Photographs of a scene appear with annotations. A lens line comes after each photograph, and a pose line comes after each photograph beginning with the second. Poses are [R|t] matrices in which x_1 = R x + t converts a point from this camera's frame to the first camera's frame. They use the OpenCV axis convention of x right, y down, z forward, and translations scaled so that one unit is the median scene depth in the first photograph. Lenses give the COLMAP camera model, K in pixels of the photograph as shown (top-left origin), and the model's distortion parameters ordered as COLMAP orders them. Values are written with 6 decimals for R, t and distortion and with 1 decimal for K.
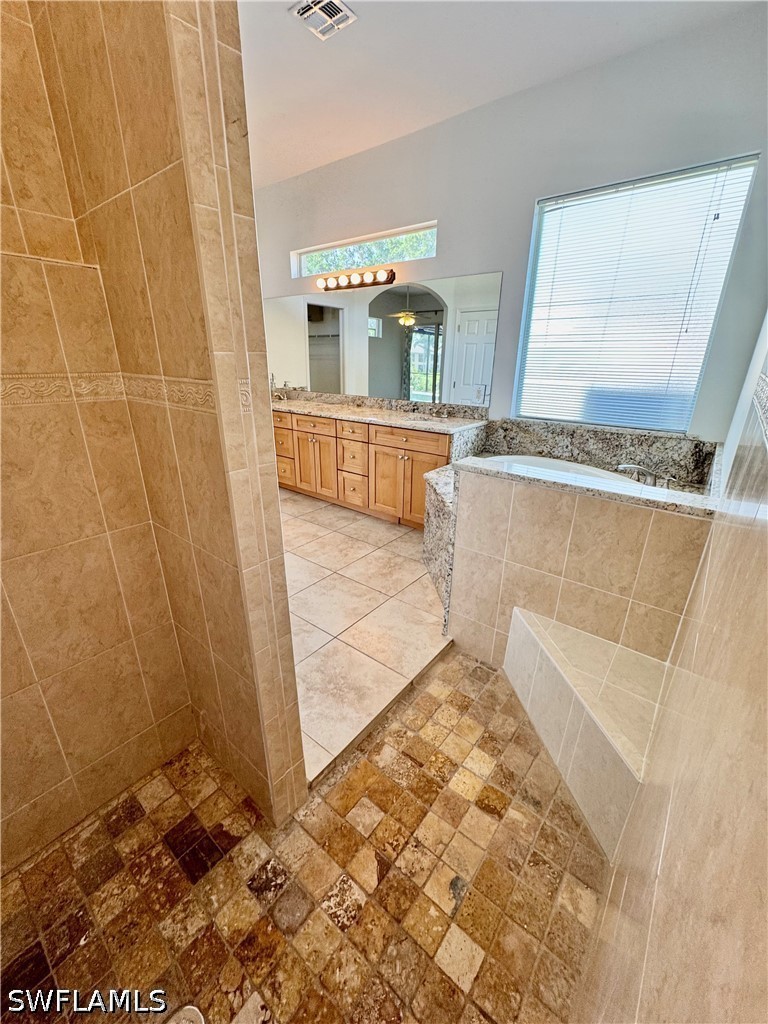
lens RADIAL K [[409.5, 0, 383.5], [0, 409.5, 510.9], [0, 0, 1]] dist [-0.003526, 0.000543]
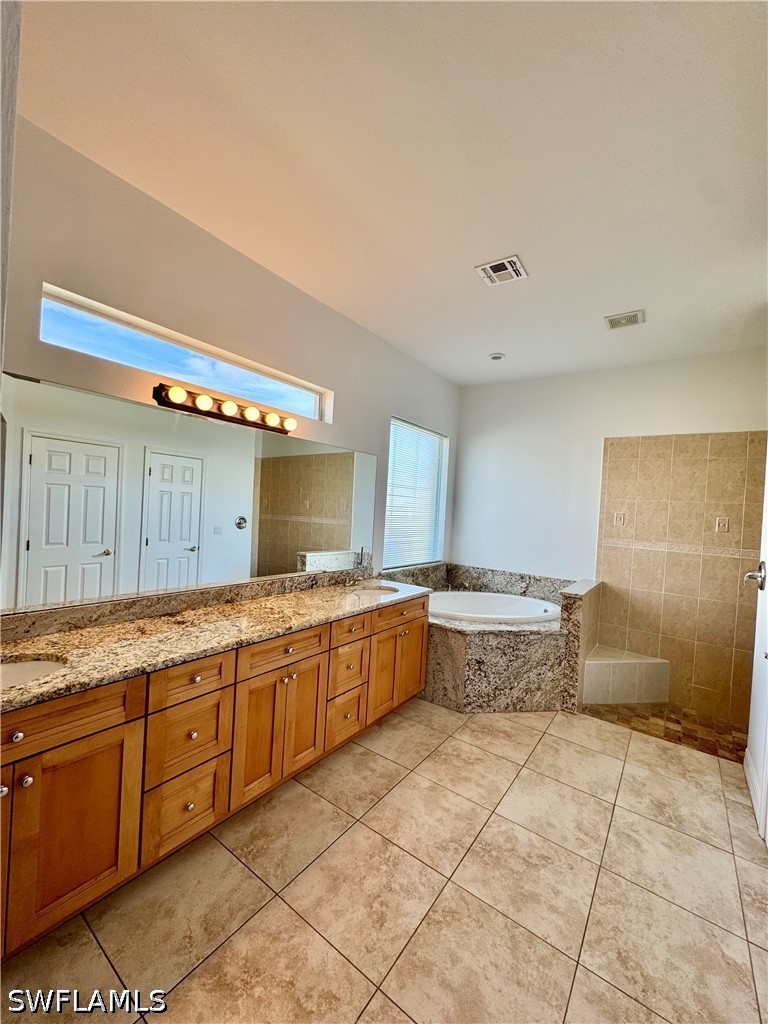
lens RADIAL K [[409.5, 0, 383.5], [0, 409.5, 510.9], [0, 0, 1]] dist [-0.003526, 0.000543]
pose [[-0.044510, -0.021001, 0.998788, -0.845032], [0.300319, 0.953253, 0.033427, -0.431346], [-0.952800, 0.301443, -0.036122, 0.993656]]
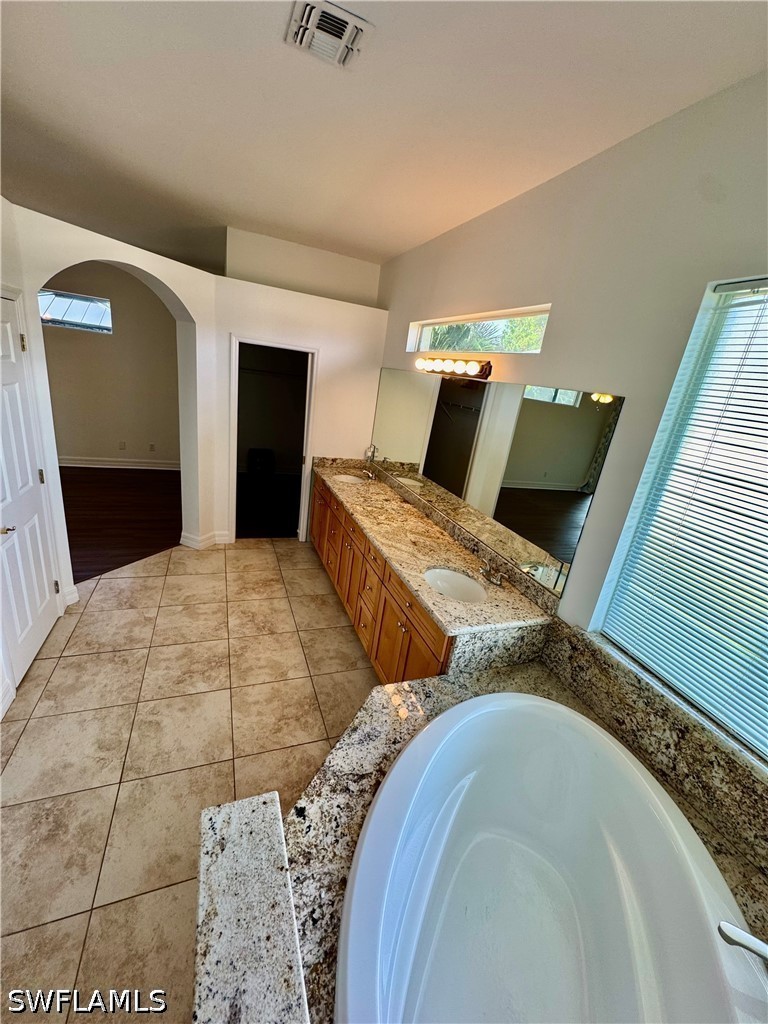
lens RADIAL K [[409.5, 0, 383.5], [0, 409.5, 510.9], [0, 0, 1]] dist [-0.003526, 0.000543]
pose [[0.855370, 0.265142, -0.445019, 0.276943], [-0.299441, 0.954088, -0.007109, -0.303076], [0.422703, 0.139338, 0.895493, 0.338474]]
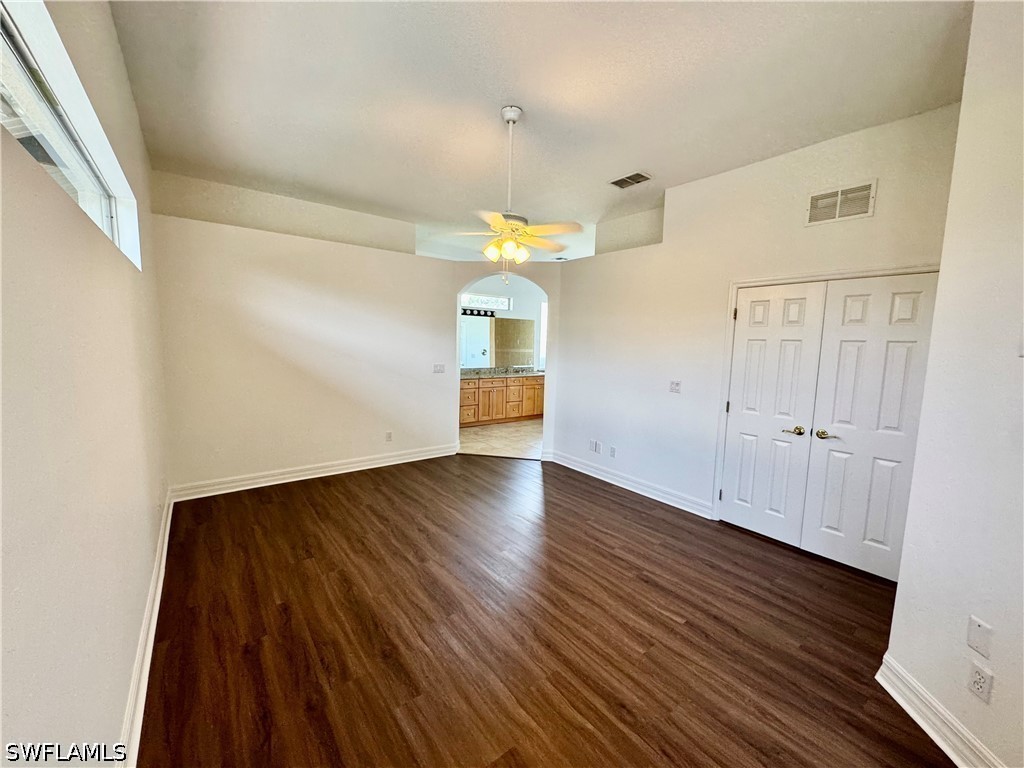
lens RADIAL K [[409.5, 0, 510.3], [0, 409.5, 384.4], [0, 0, 1]] dist [-0.003526, 0.000543]
pose [[0.246848, -0.105094, 0.963339, -2.364329], [0.321052, 0.946828, 0.021025, -0.255983], [-0.914326, 0.304092, 0.267464, 0.487398]]
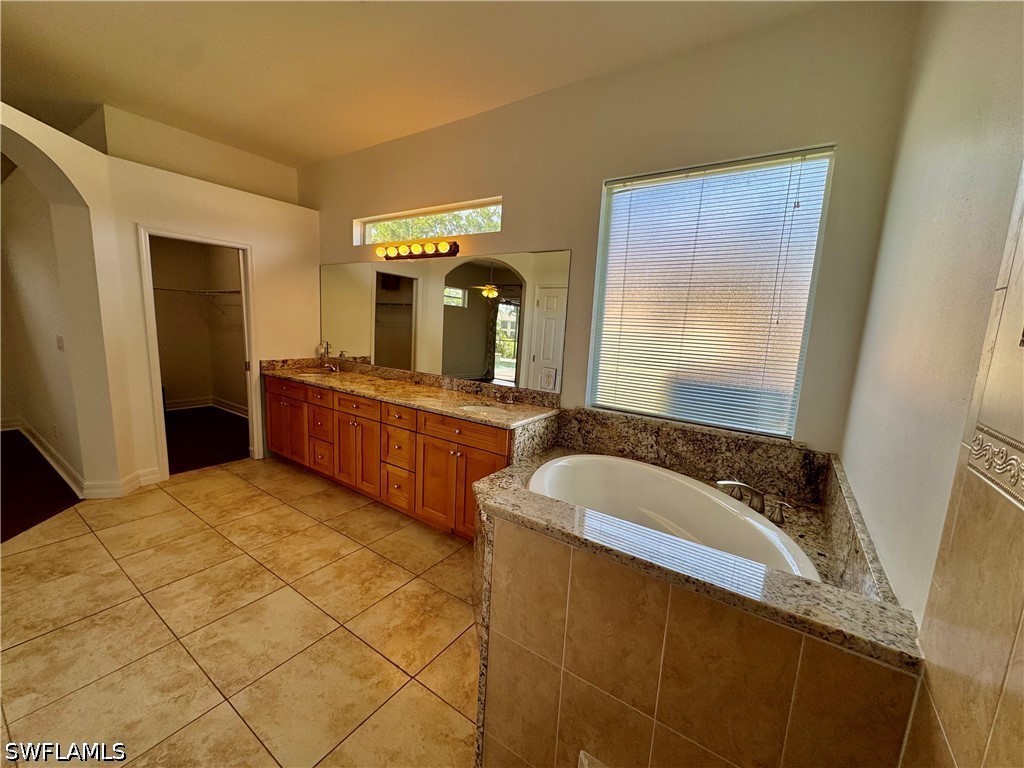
lens RADIAL K [[409.5, 0, 510.3], [0, 409.5, 384.4], [0, 0, 1]] dist [-0.003526, 0.000543]
pose [[0.996435, 0.029024, 0.079218, 0.087512], [-0.011730, 0.977505, -0.210587, -0.094601], [-0.083548, 0.208907, 0.974360, 0.178239]]
